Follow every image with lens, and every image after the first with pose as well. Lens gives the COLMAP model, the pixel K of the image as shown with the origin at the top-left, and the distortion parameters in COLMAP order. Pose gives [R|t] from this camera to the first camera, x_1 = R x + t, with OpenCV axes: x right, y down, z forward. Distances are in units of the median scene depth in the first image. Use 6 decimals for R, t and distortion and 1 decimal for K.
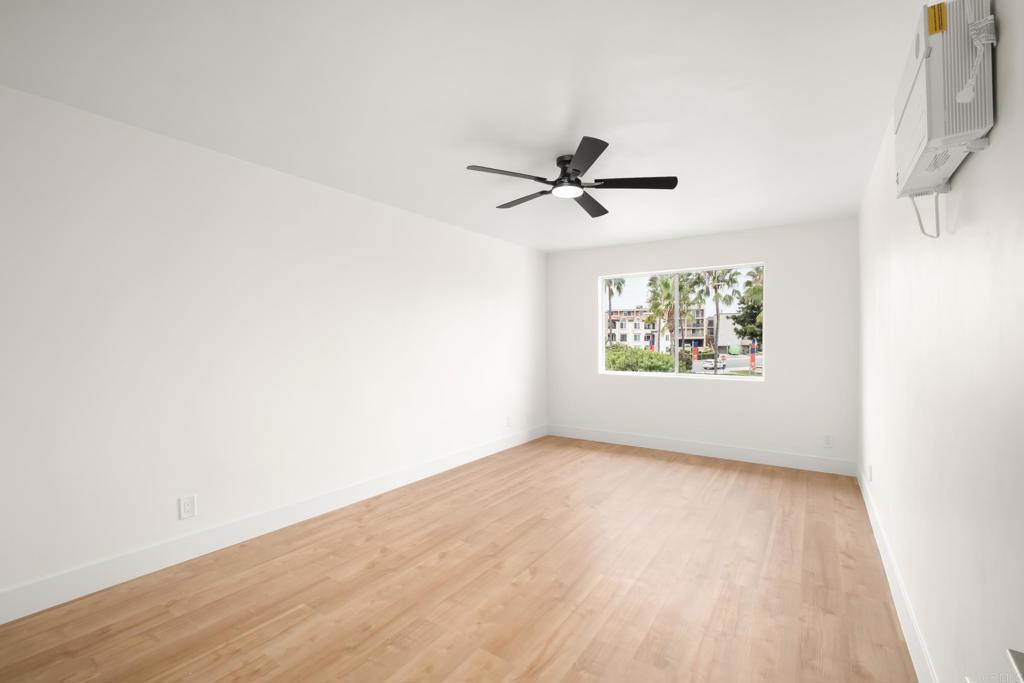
lens RADIAL K [[442.8, 0, 511.4], [0, 442.8, 341.2], [0, 0, 1]] dist [-0.002951, -0.000410]
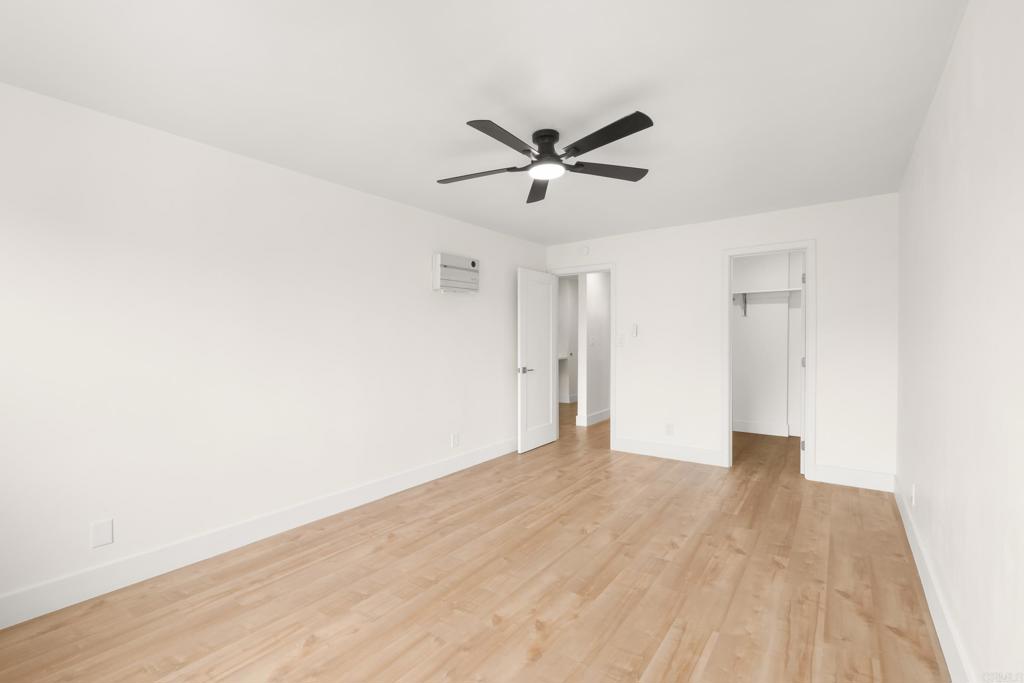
lens RADIAL K [[442.8, 0, 512.2], [0, 442.8, 337.6], [0, 0, 1]] dist [-0.002951, -0.000410]
pose [[-0.999107, 0.008814, 0.041312, 0.167751], [0.008666, 0.999955, -0.003763, -0.001655], [-0.041343, -0.003402, -0.999139, 1.961972]]
